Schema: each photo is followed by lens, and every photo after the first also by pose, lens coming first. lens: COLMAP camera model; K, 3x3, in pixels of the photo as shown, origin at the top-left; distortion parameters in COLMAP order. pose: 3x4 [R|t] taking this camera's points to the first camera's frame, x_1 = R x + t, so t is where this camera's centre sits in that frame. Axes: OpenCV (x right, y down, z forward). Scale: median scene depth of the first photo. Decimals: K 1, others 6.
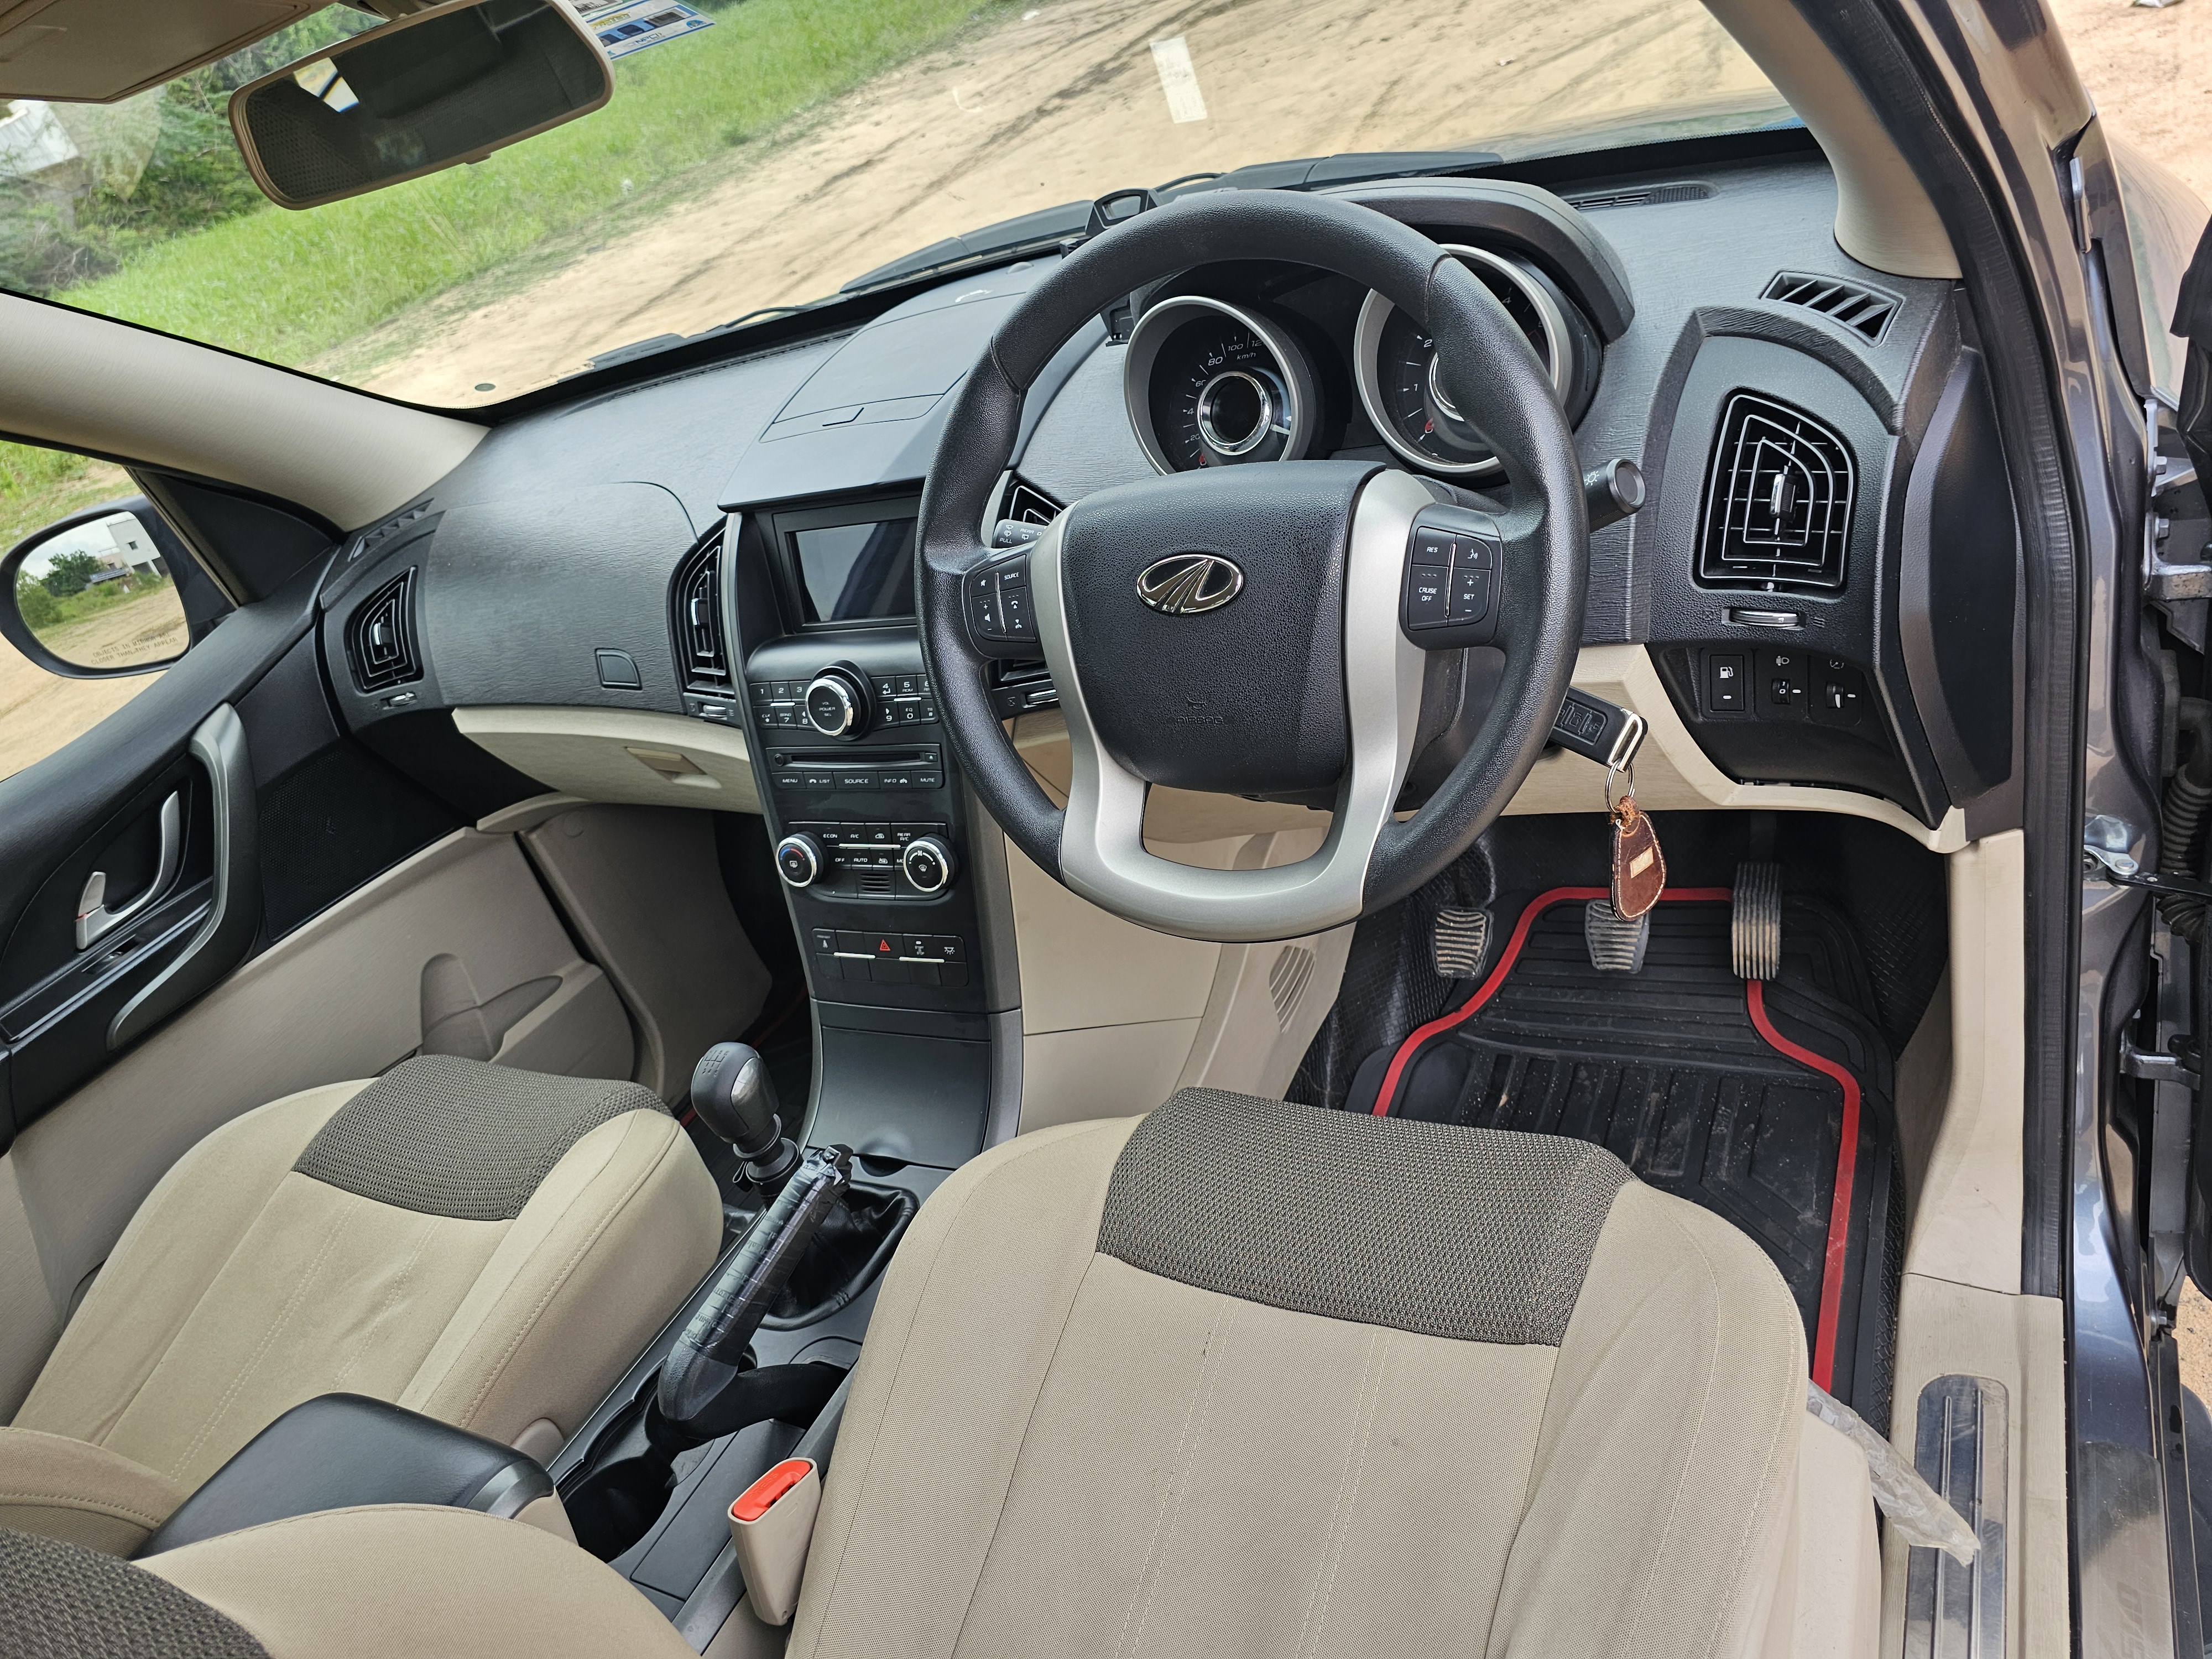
lens RADIAL K [[1521.3, 0, 1112.9], [0, 1521.3, 818.1], [0, 0, 1]] dist [0.029126, -0.030694]
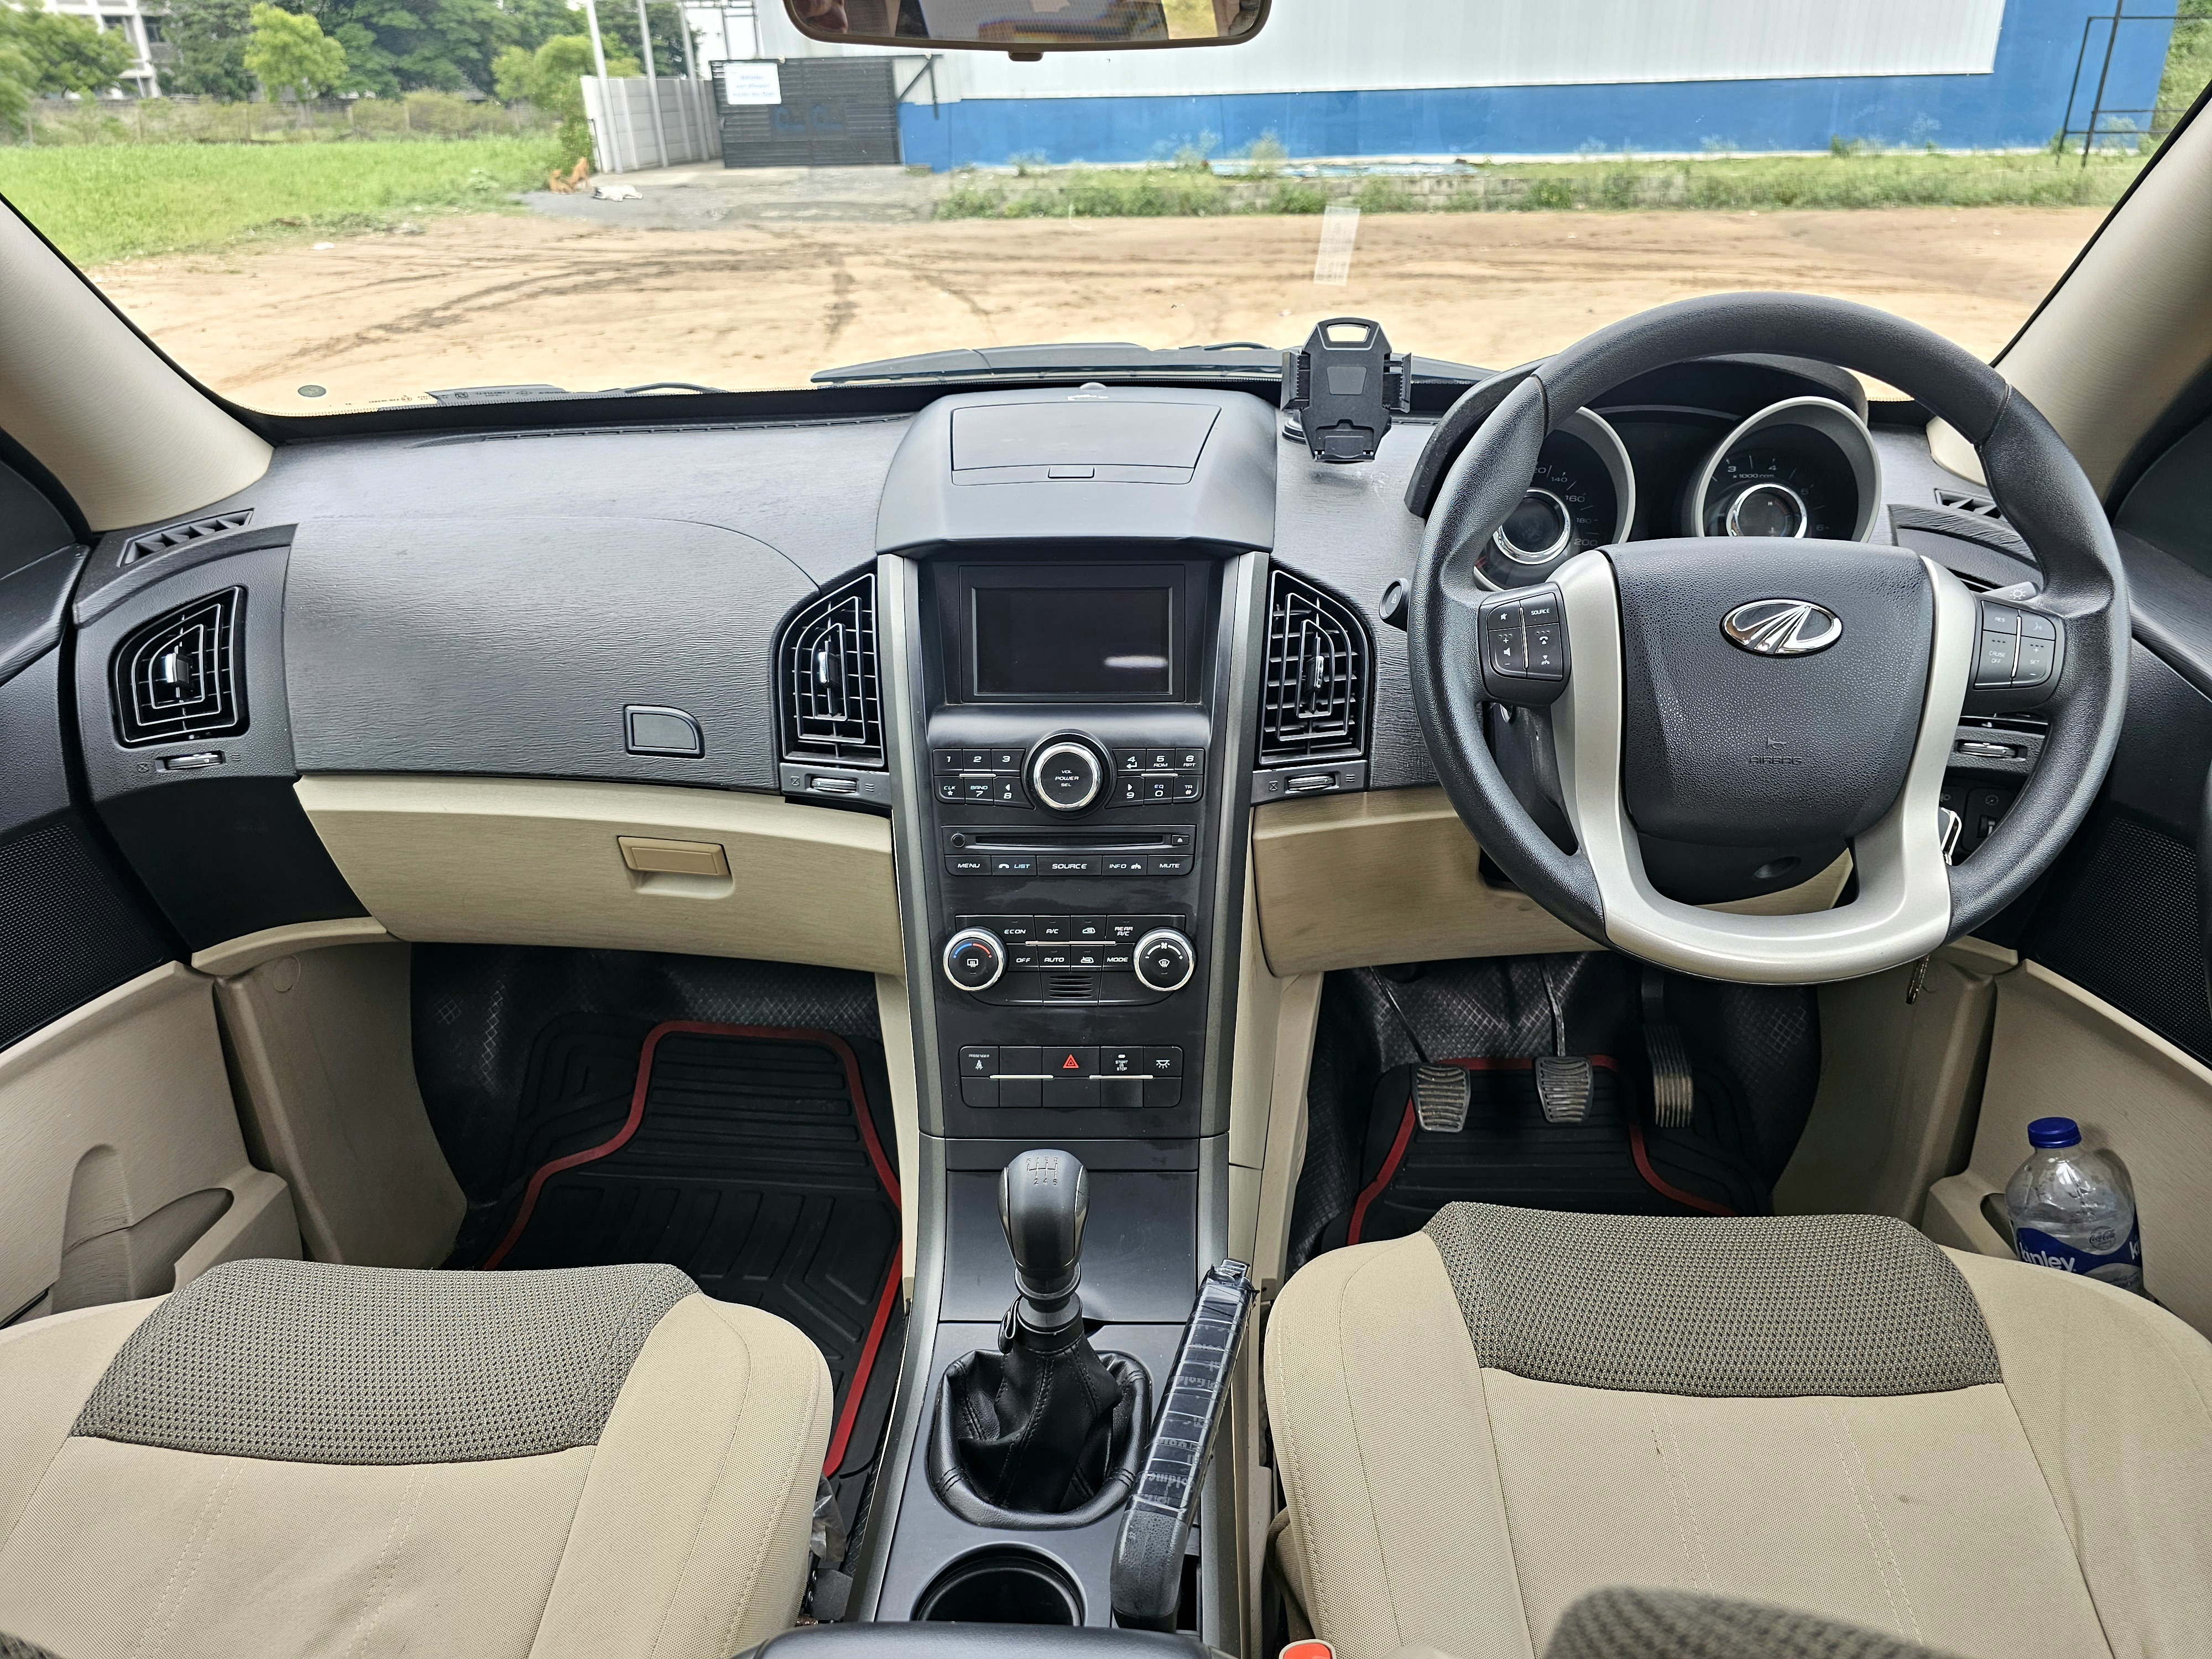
lens RADIAL K [[1521.3, 0, 1117.8], [0, 1521.3, 840.7], [0, 0, 1]] dist [0.029126, -0.030694]
pose [[0.871838, 0.090883, 0.481289, -0.429258], [0.001957, 0.981980, -0.188974, 0.095849], [-0.489791, 0.165697, 0.855949, 0.178062]]
